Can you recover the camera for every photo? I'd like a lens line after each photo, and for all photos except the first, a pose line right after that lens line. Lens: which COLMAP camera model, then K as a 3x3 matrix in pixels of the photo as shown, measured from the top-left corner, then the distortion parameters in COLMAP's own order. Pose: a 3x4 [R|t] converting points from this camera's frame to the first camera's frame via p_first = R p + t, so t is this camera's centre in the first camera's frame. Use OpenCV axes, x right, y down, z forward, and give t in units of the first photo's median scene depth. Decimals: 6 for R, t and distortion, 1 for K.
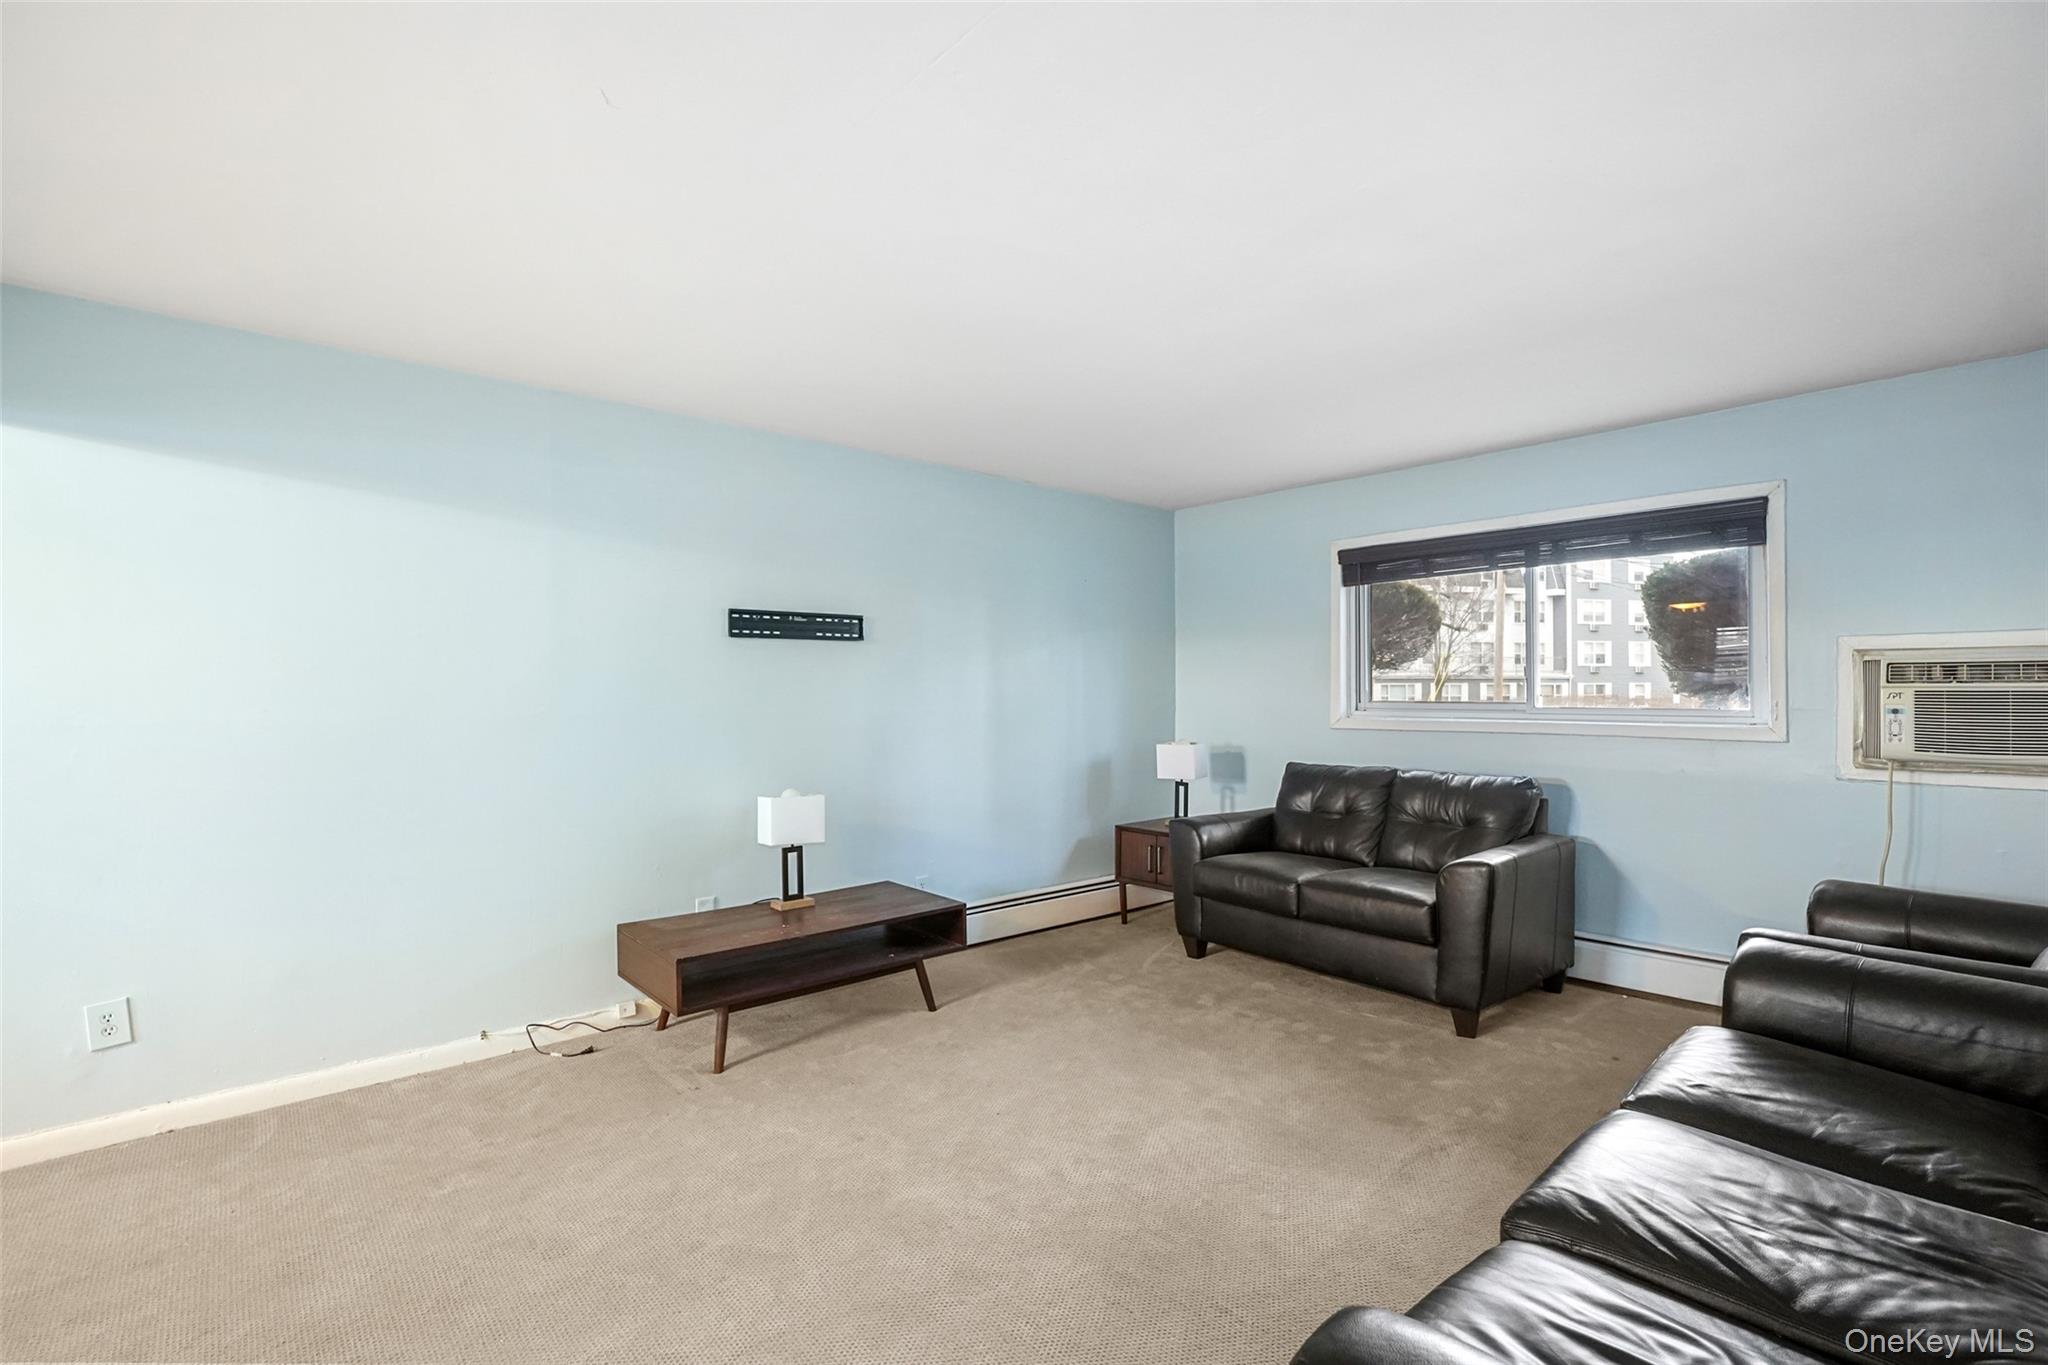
lens RADIAL K [[935.5, 0, 1020.7], [0, 935.5, 688.0], [0, 0, 1]] dist [-0.002980, -0.000056]
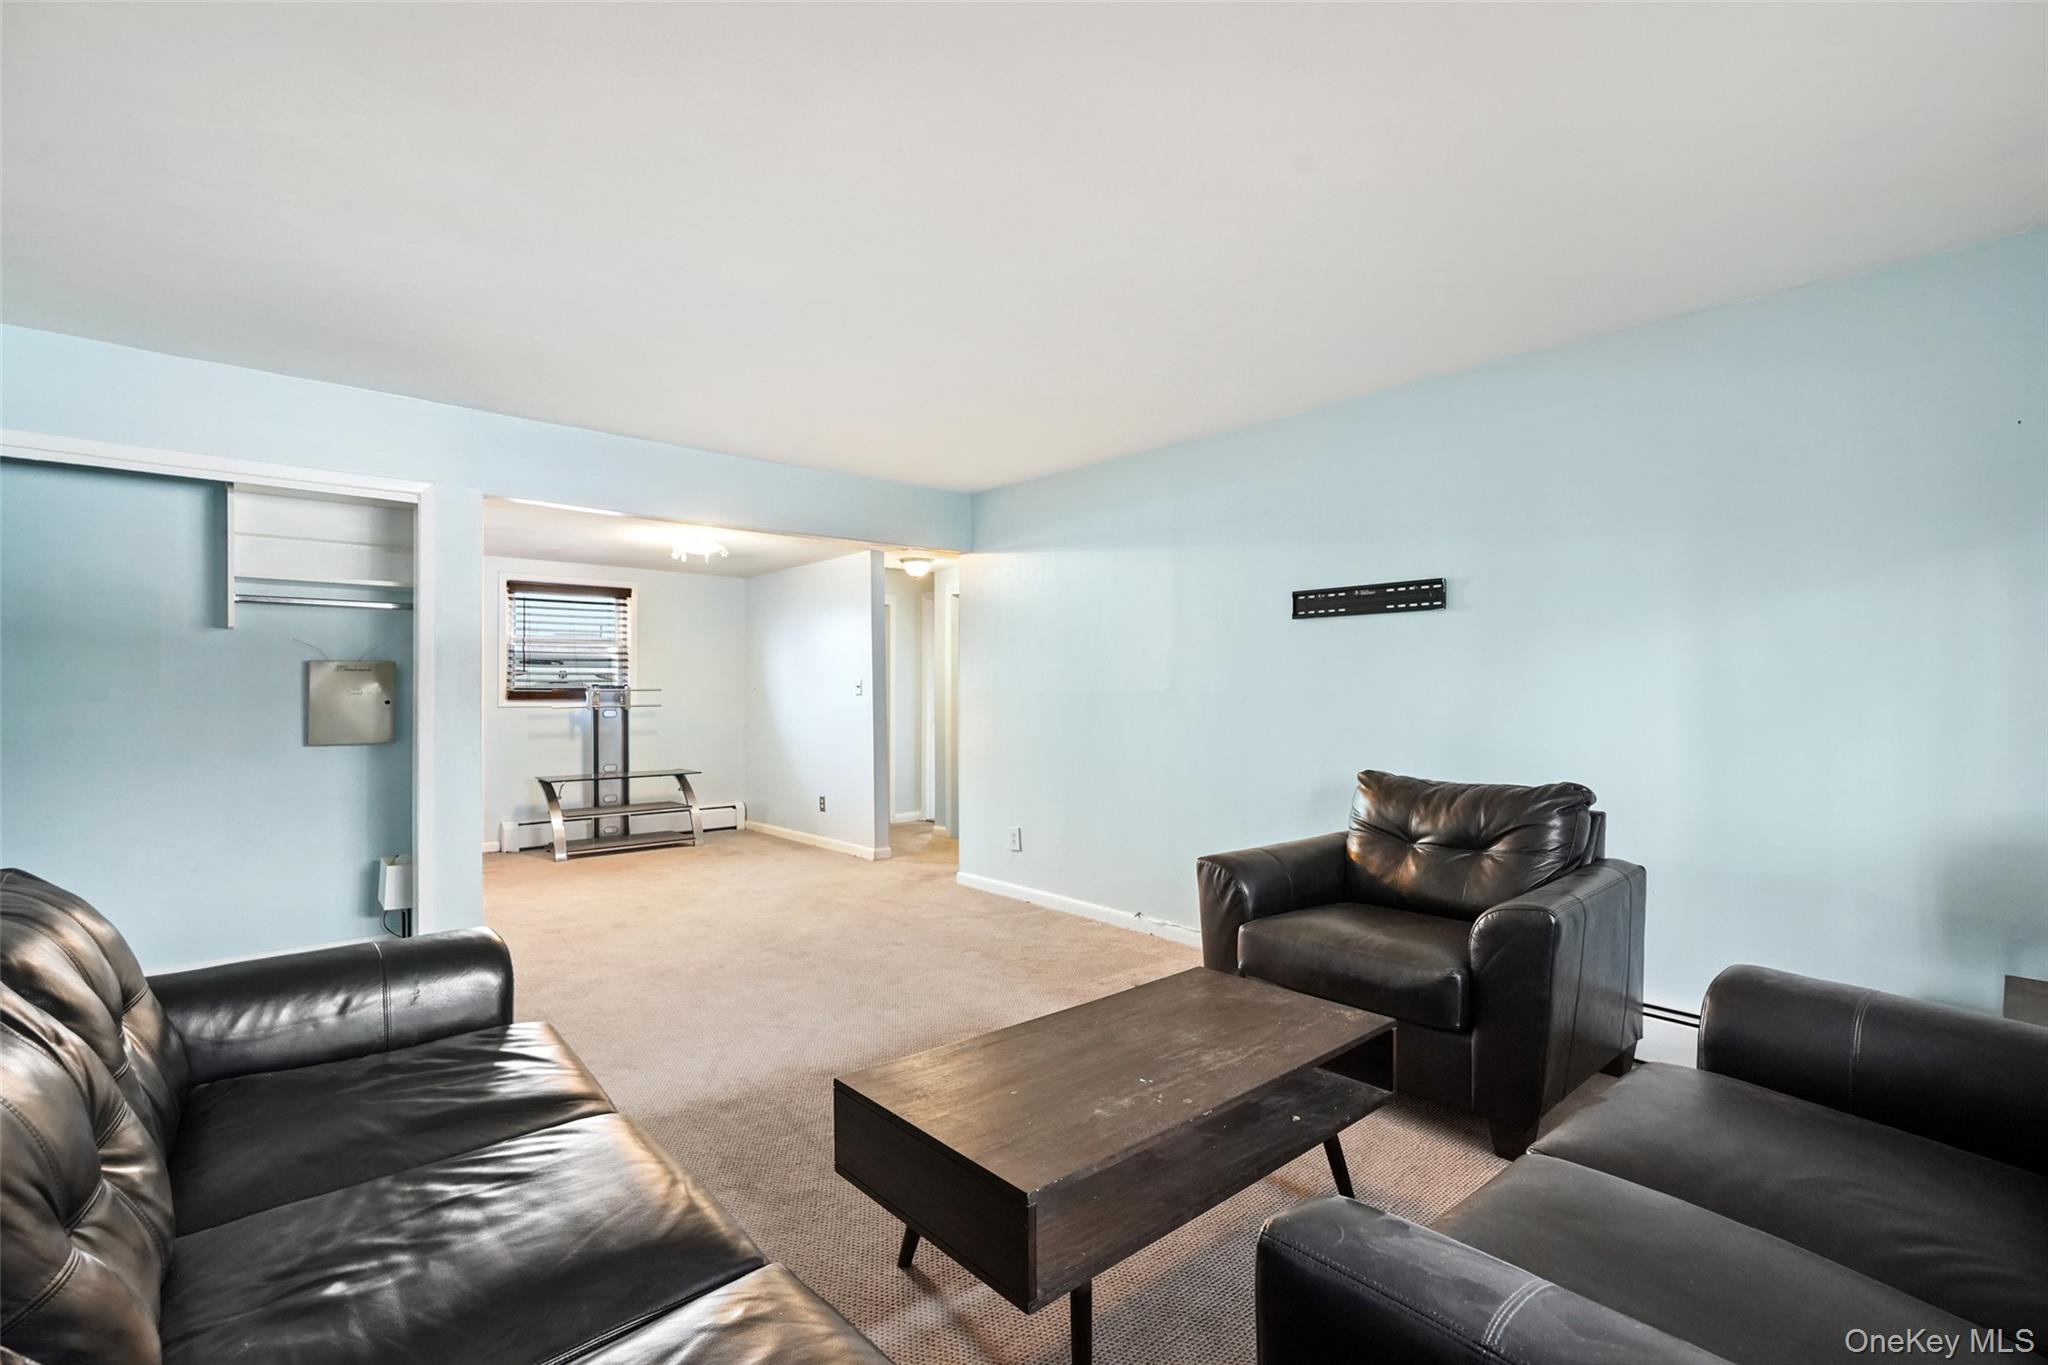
lens RADIAL K [[935.5, 0, 1018.2], [0, 935.5, 682.8], [0, 0, 1]] dist [-0.002980, -0.000056]
pose [[-0.012203, 0.001410, -0.999925, 0.695345], [0.000432, 0.999999, 0.001405, 0.013438], [0.999925, -0.000415, -0.012203, 0.683733]]
